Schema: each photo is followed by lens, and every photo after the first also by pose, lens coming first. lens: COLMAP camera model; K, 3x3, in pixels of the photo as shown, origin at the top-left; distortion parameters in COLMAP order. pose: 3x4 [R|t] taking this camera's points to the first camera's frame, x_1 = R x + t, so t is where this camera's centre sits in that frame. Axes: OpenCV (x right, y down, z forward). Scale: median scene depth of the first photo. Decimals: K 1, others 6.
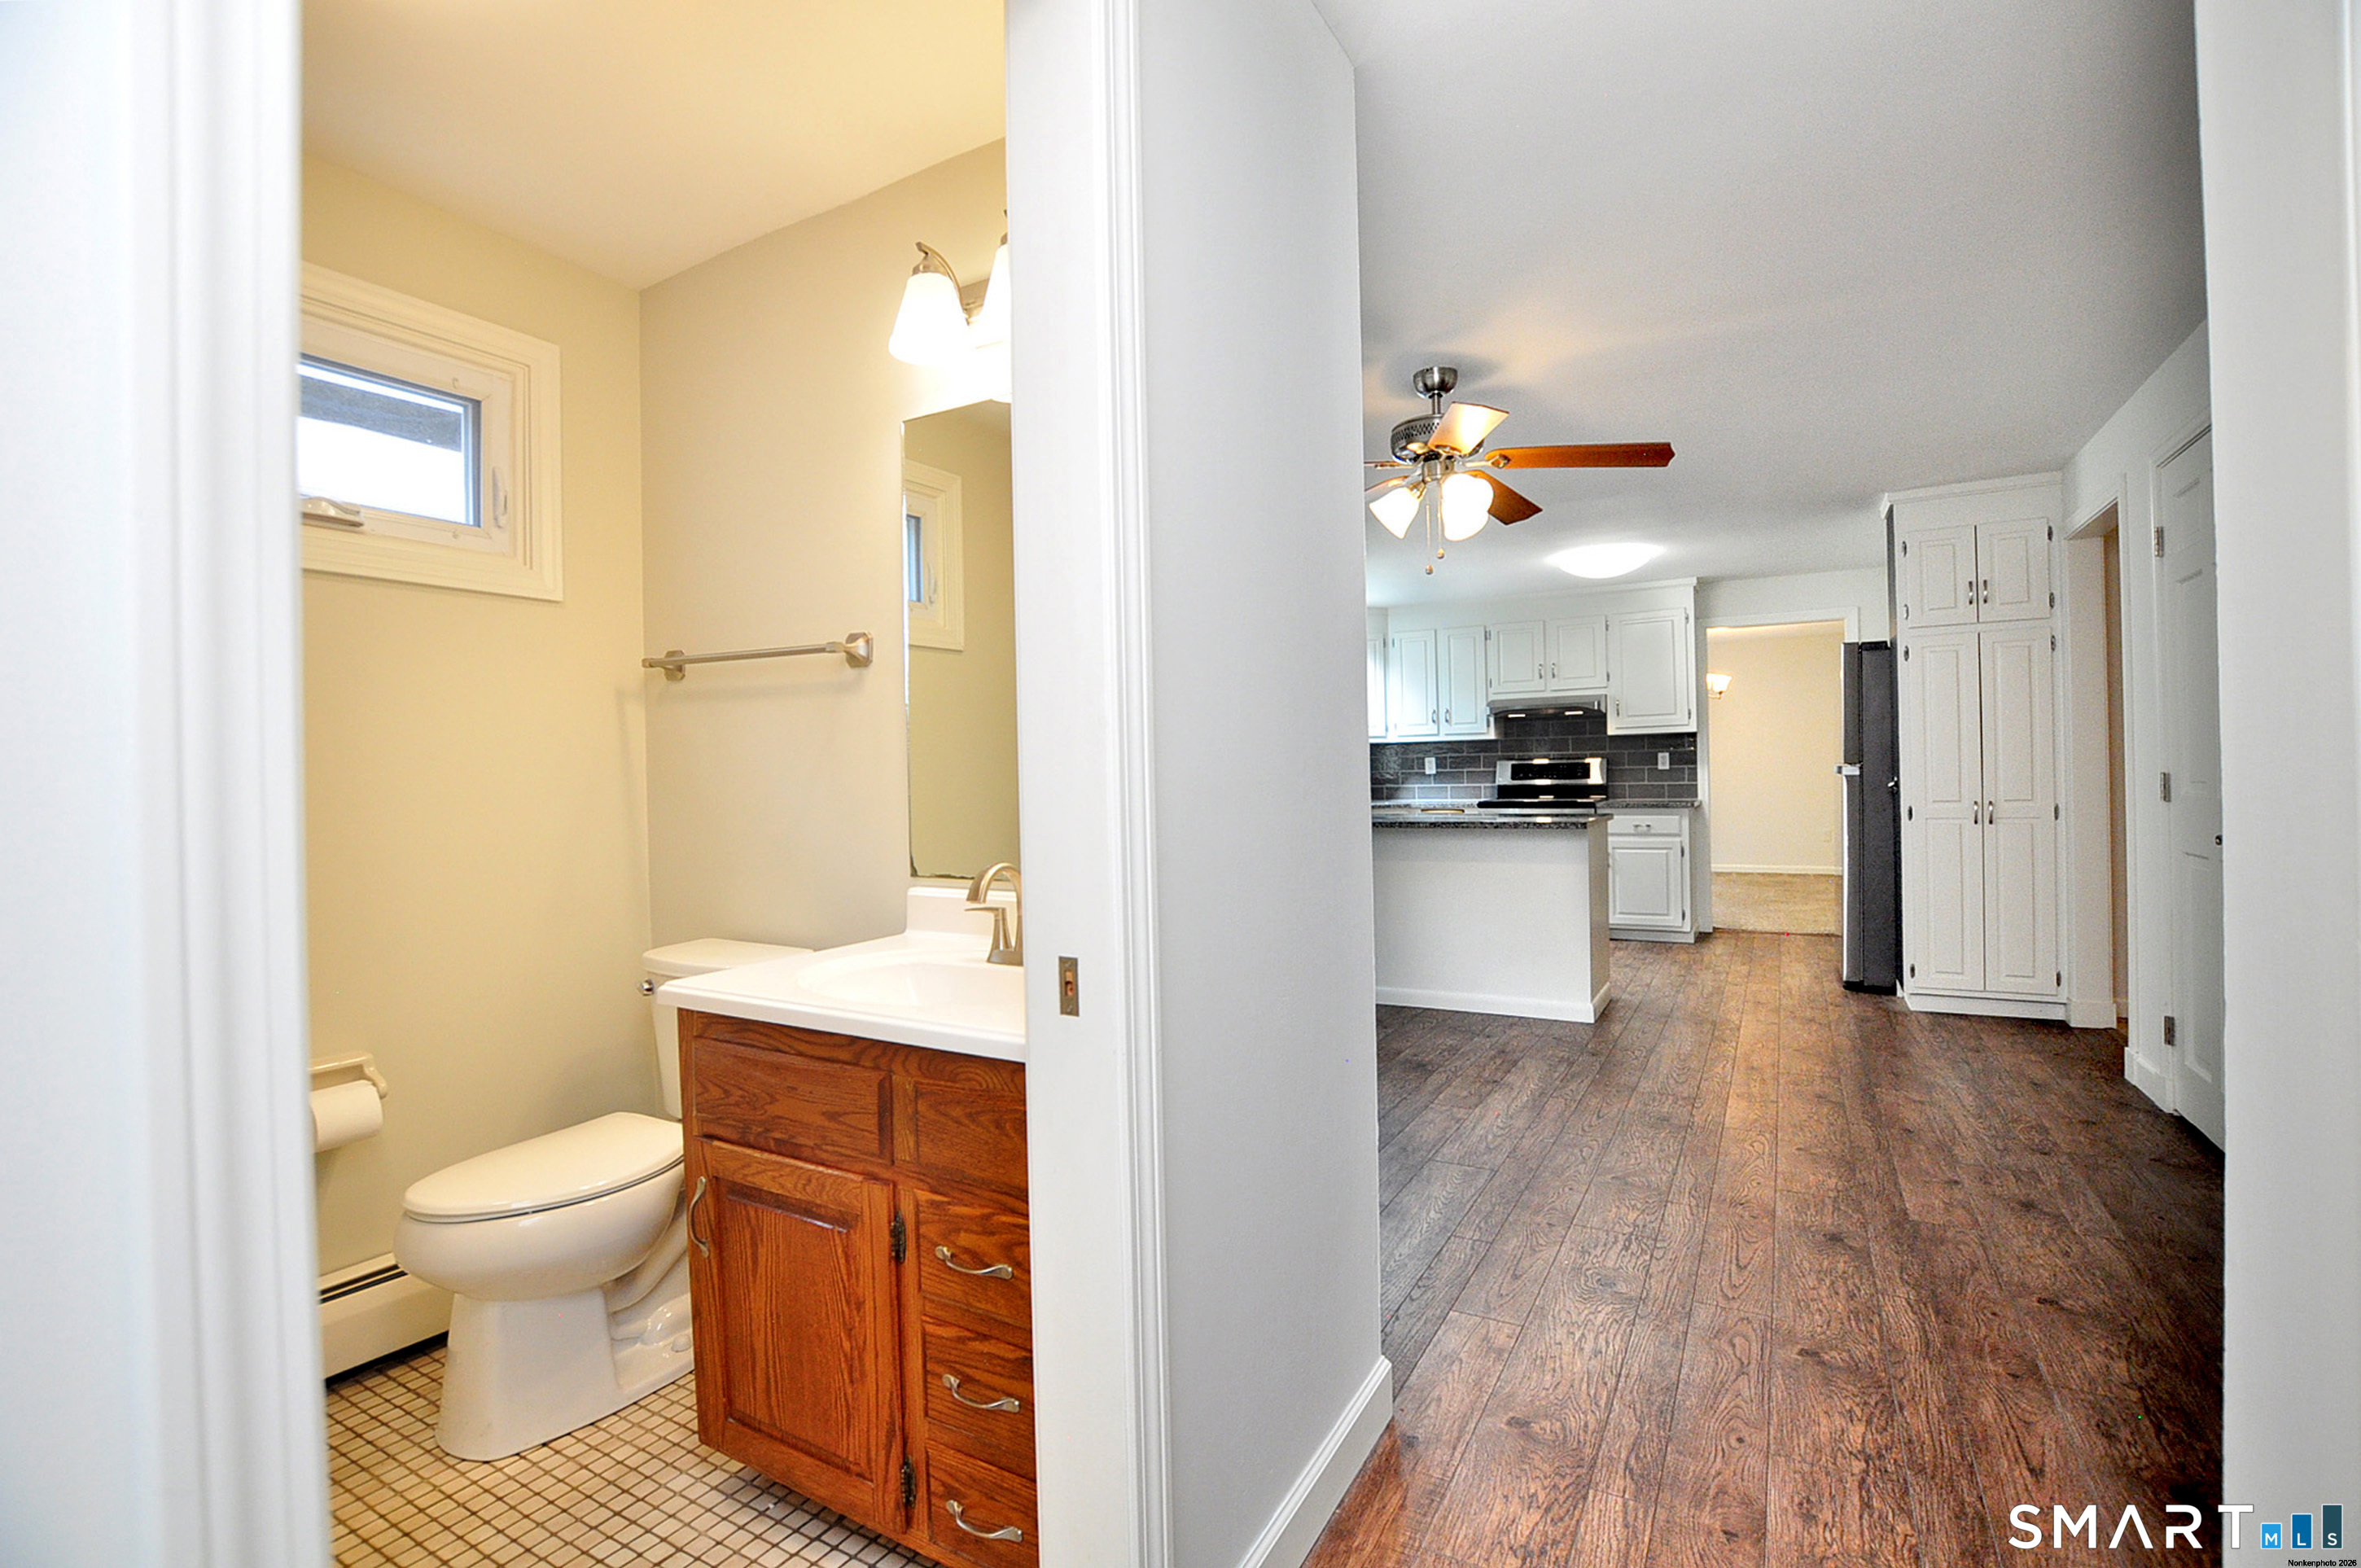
lens RADIAL K [[996.5, 0, 1255.9], [0, 996.5, 772.8], [0, 0, 1]] dist [-0.001171, 0.000288]
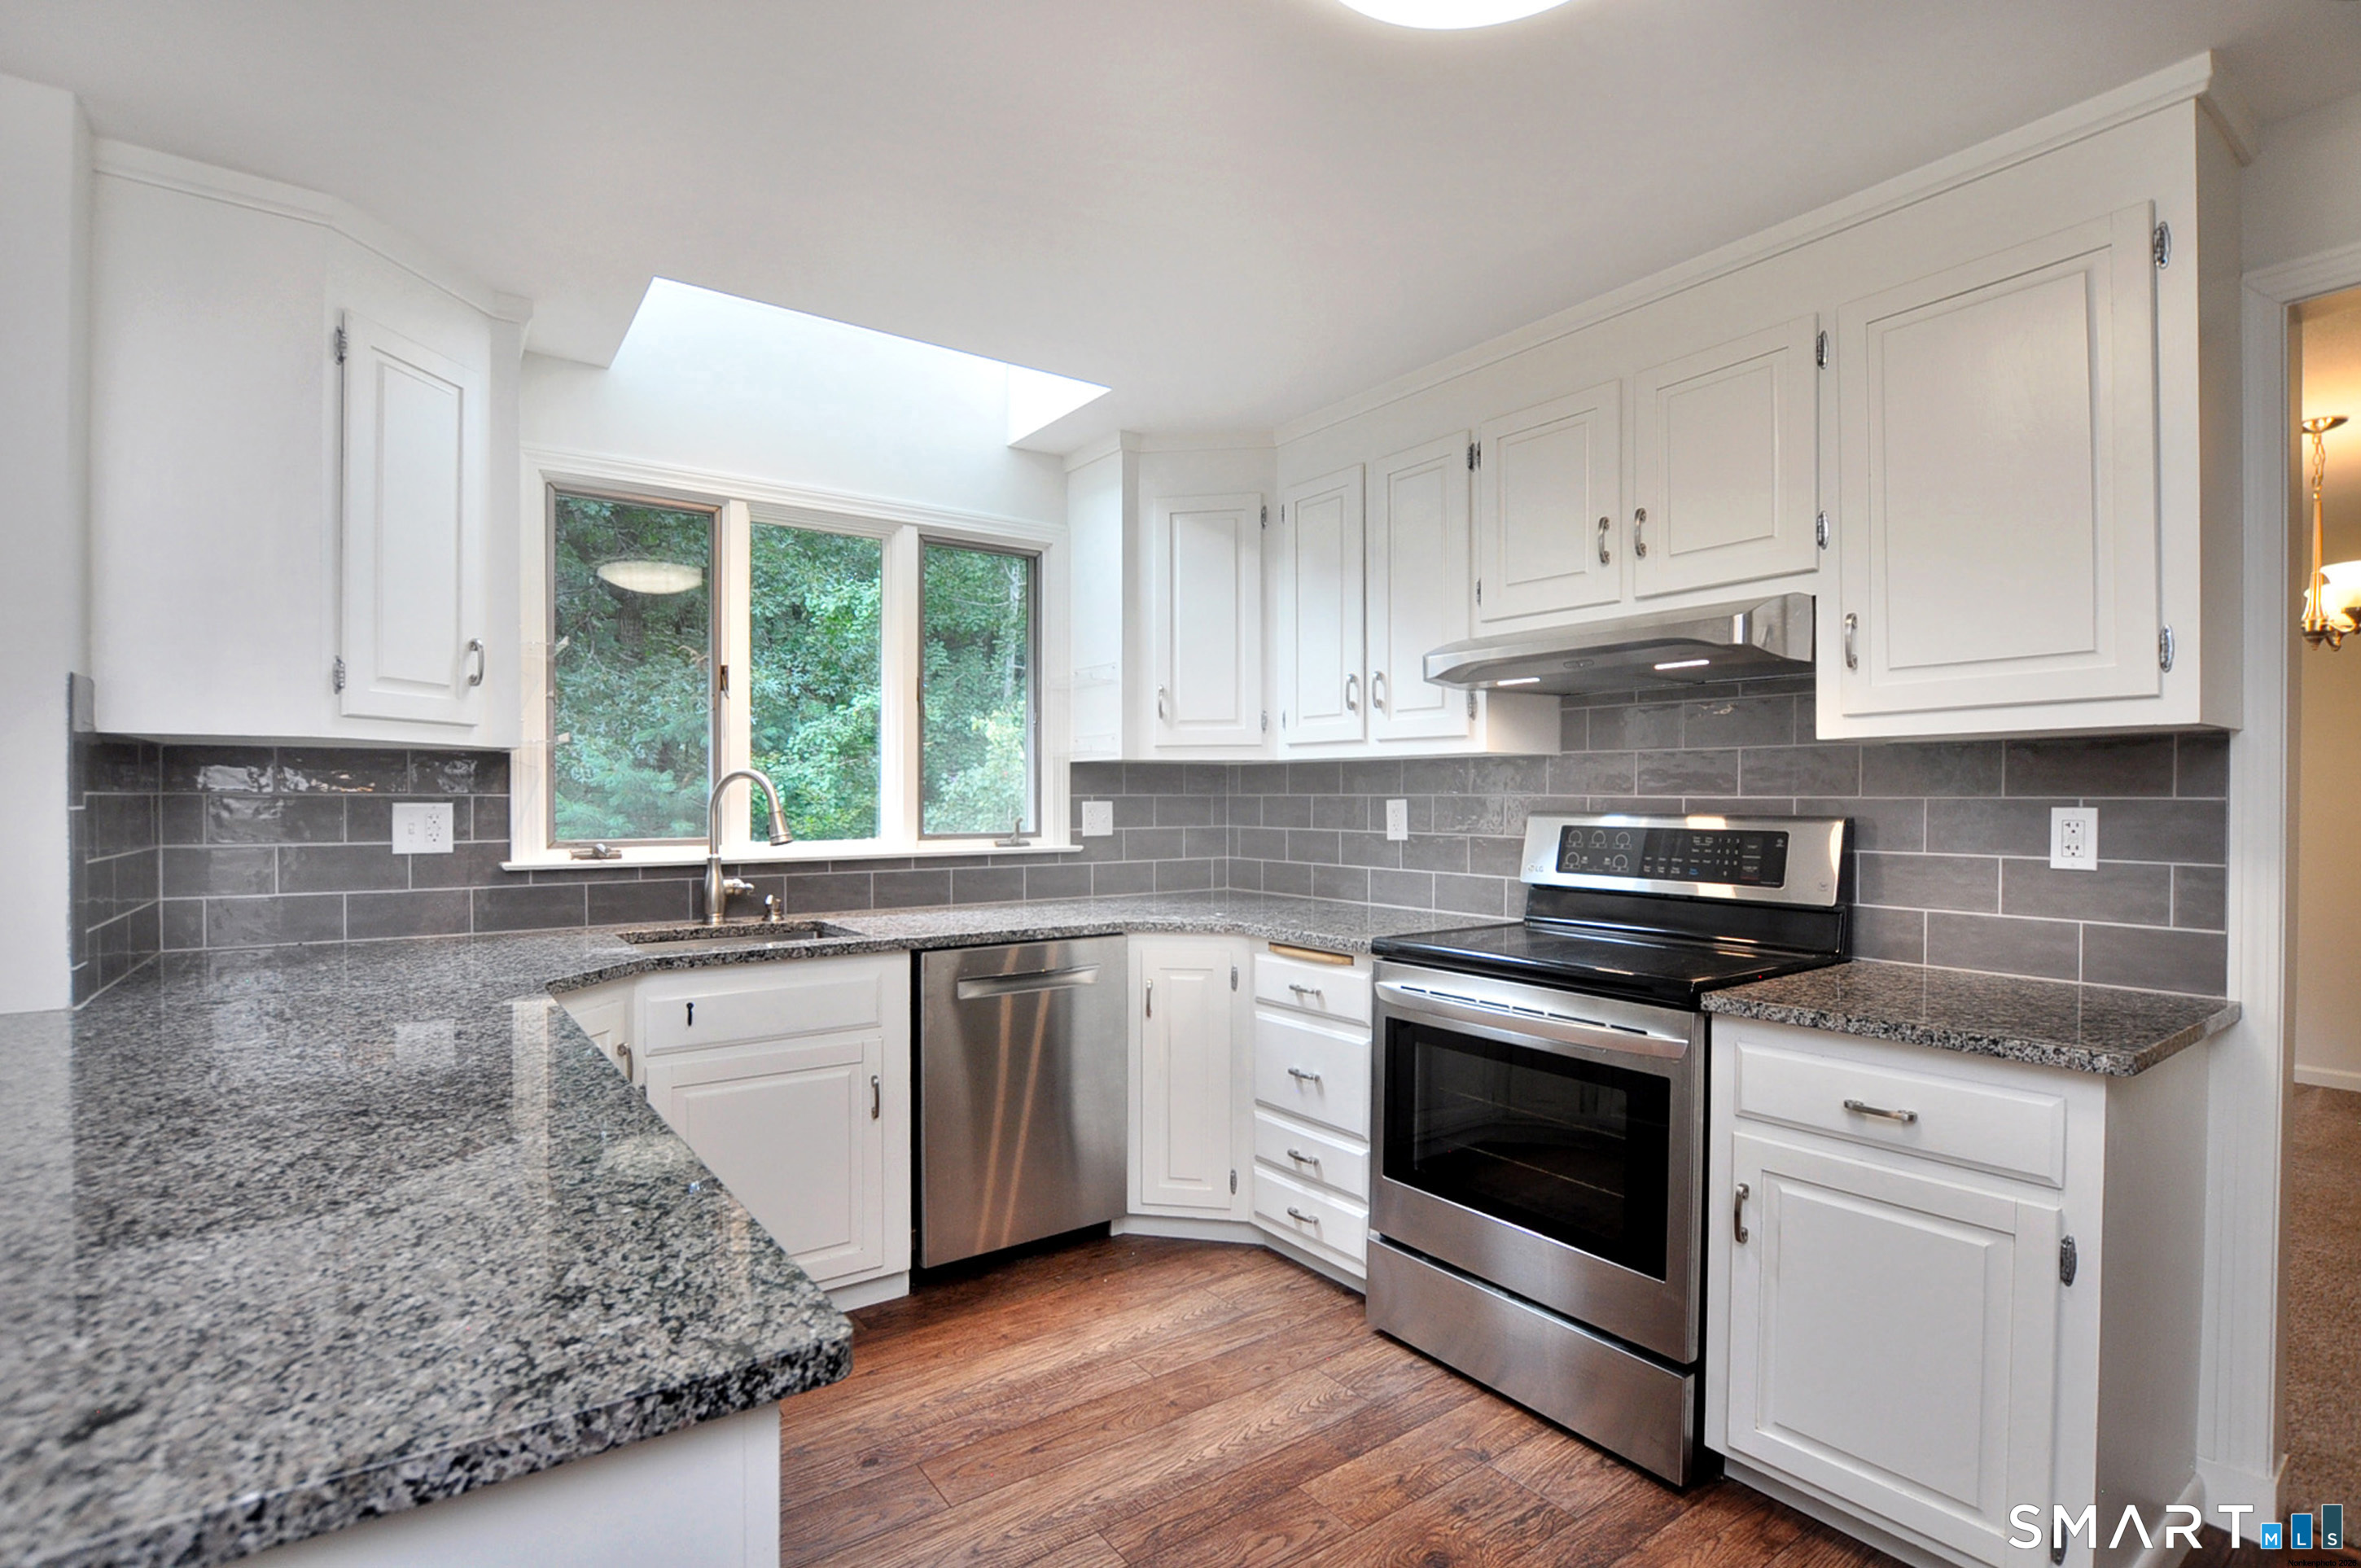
lens RADIAL K [[1108.7, 0, 1138.4], [0, 1108.7, 801.6], [0, 0, 1]] dist [-0.023542, 0.001225]
pose [[0.890481, 0.023532, -0.454412, 0.326474], [-0.020092, 0.999721, 0.012397, -0.020649], [0.454577, -0.001910, 0.890705, 0.642517]]
